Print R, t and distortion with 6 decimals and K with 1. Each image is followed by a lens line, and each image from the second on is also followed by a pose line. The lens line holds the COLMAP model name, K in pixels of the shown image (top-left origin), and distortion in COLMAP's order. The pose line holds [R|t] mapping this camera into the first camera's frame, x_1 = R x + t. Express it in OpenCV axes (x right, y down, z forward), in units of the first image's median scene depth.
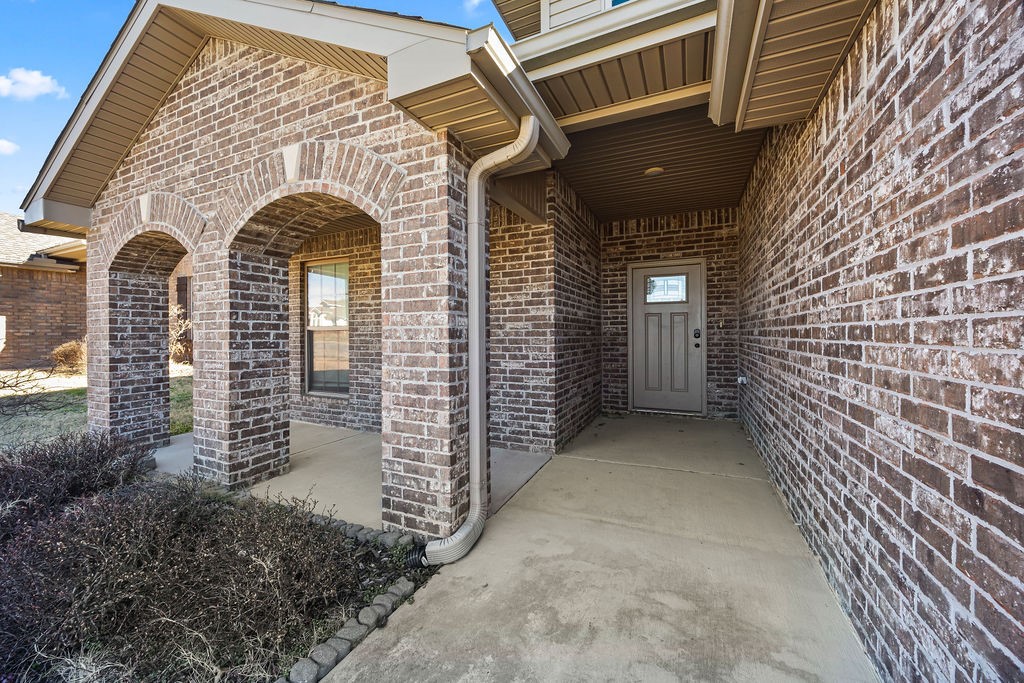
lens RADIAL K [[389.9, 0, 509.2], [0, 389.9, 333.5], [0, 0, 1]] dist [-0.001599, 0.000150]
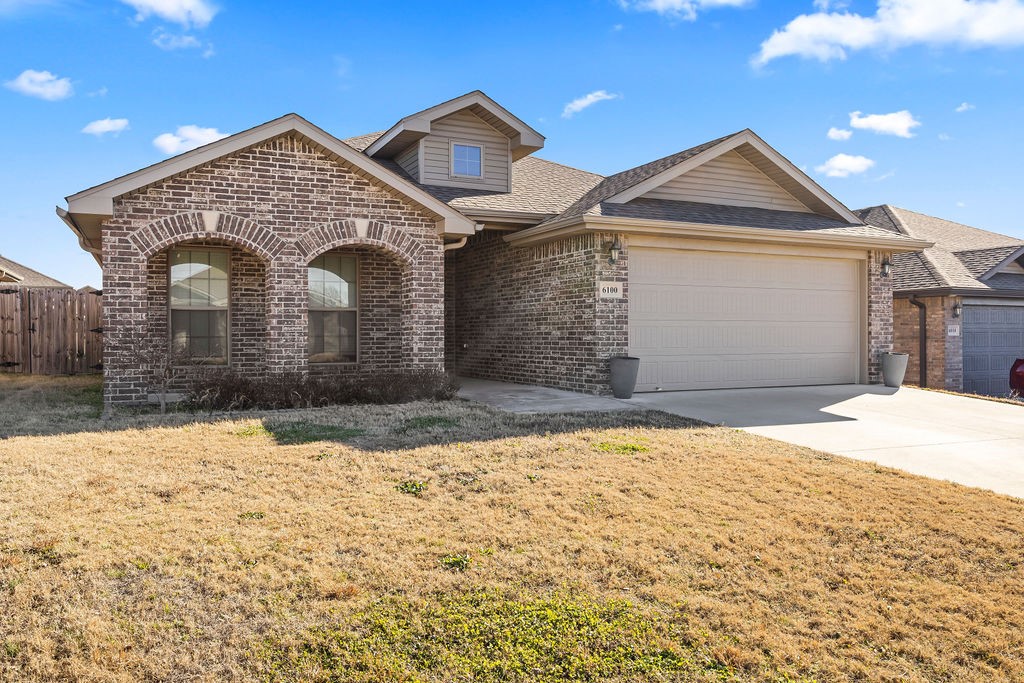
lens RADIAL K [[790.5, 0, 513.1], [0, 790.5, 341.1], [0, 0, 1]] dist [-0.017427, 0.001102]
pose [[0.627119, -0.001657, 0.778922, -3.126784], [-0.001194, 0.999995, 0.003089, 0.138884], [-0.778923, -0.002868, 0.627113, -2.124478]]
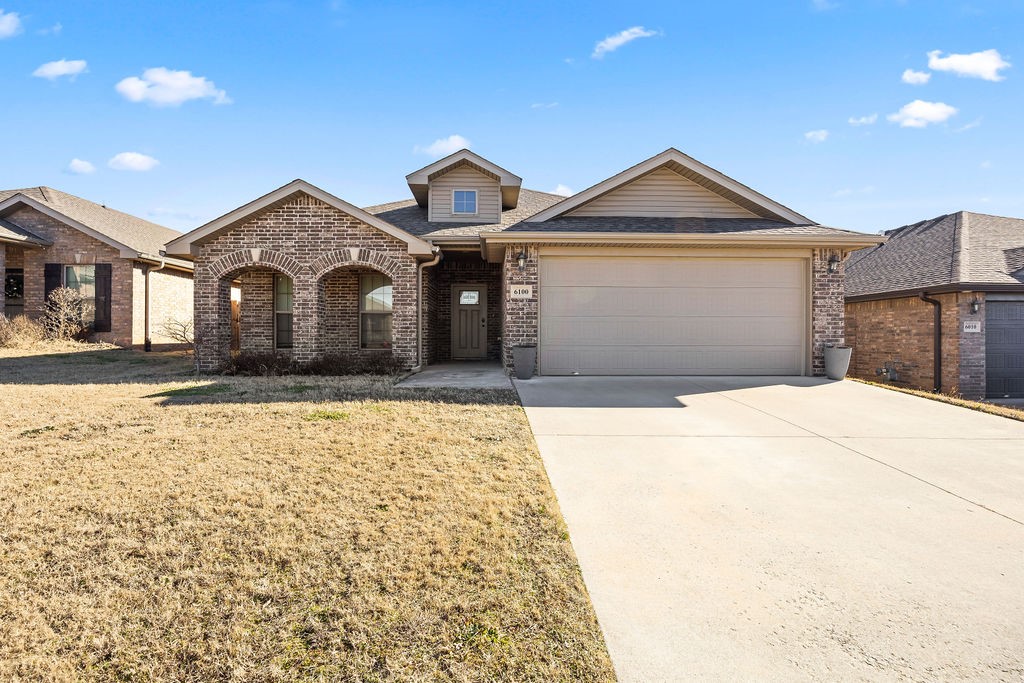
lens RADIAL K [[521.8, 0, 506.8], [0, 521.8, 341.5], [0, 0, 1]] dist [-0.015270, -0.000876]
pose [[0.894191, 0.004361, 0.447663, -1.221876], [-0.006982, 0.999967, 0.004206, 0.192771], [-0.447630, -0.006887, 0.894192, -2.905211]]
